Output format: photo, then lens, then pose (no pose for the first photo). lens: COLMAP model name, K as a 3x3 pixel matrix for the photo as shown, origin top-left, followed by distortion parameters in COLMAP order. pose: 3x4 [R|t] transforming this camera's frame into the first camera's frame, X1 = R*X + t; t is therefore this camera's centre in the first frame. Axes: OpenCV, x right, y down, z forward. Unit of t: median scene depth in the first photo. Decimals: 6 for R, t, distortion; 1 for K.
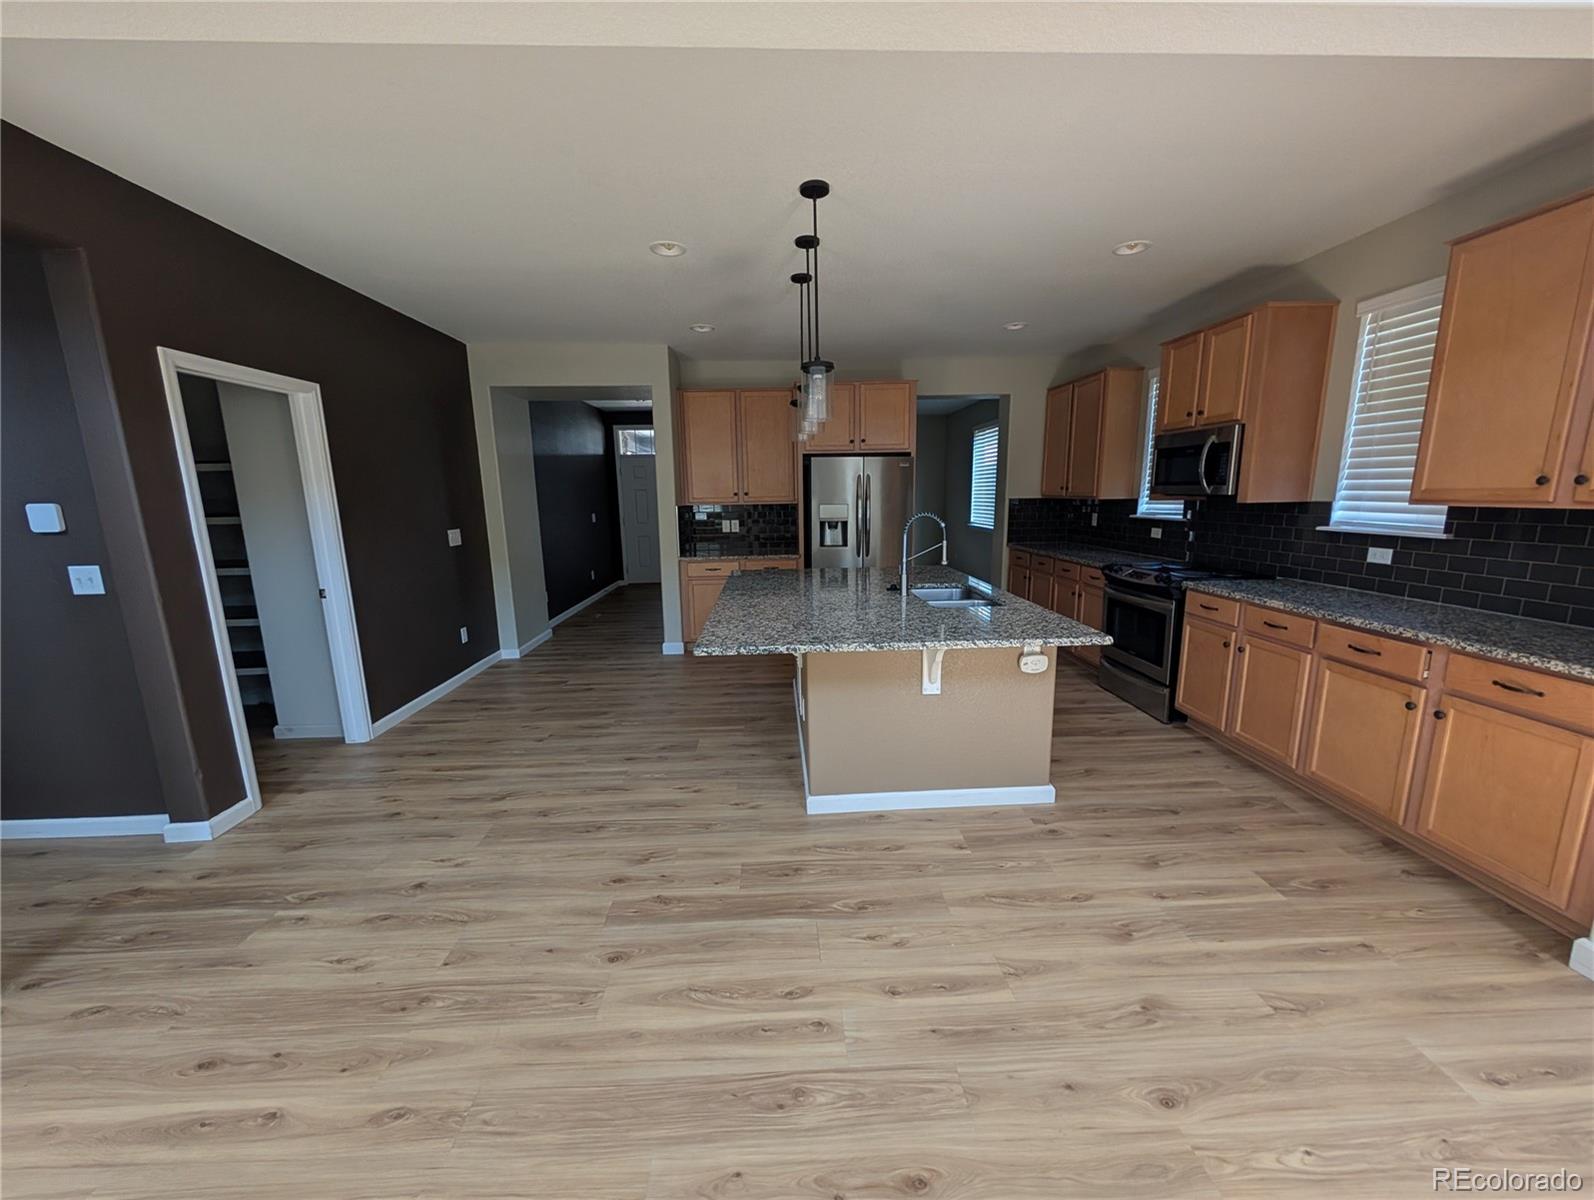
lens RADIAL K [[596.2, 0, 792.9], [0, 596.2, 602.6], [0, 0, 1]] dist [0.009705, 0.000010]
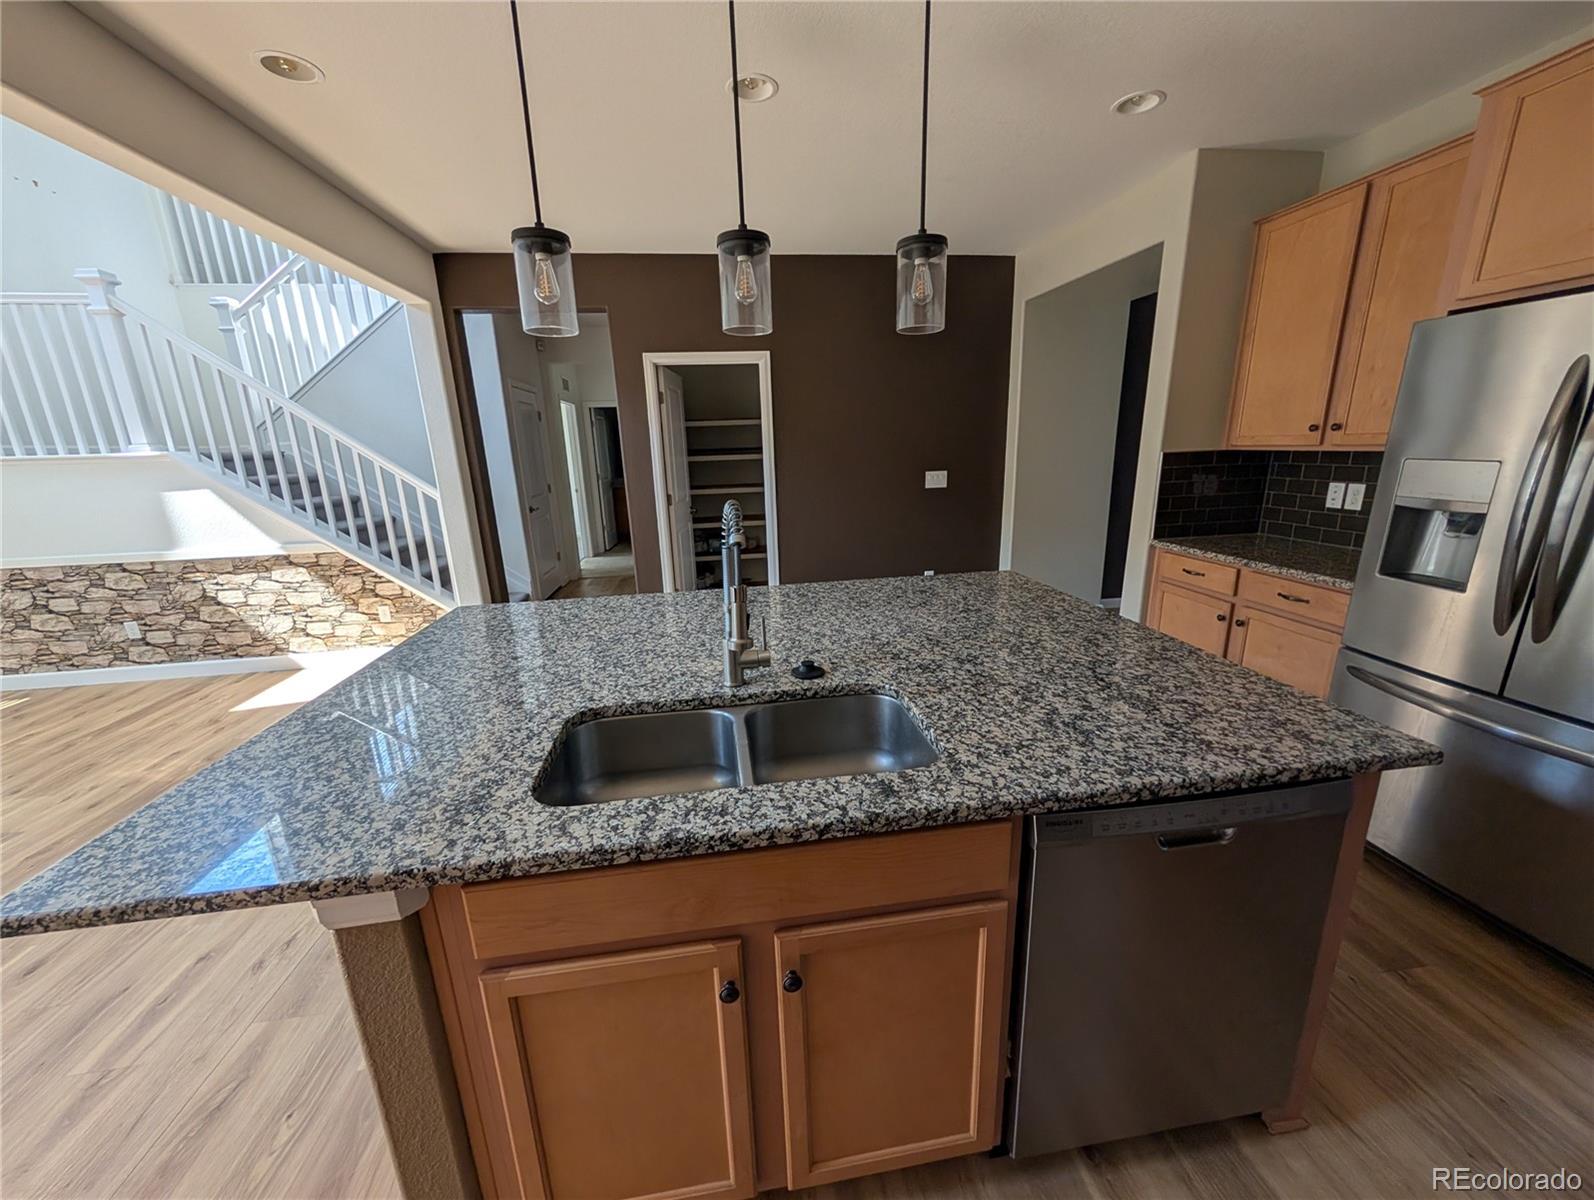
lens RADIAL K [[596.2, 0, 796.8], [0, 596.2, 599.6], [0, 0, 1]] dist [0.009705, 0.000010]
pose [[0.102195, 0.266254, -0.958470, 1.119296], [-0.148146, 0.956843, 0.250007, -0.359608], [0.983671, 0.116444, 0.137229, 1.812498]]
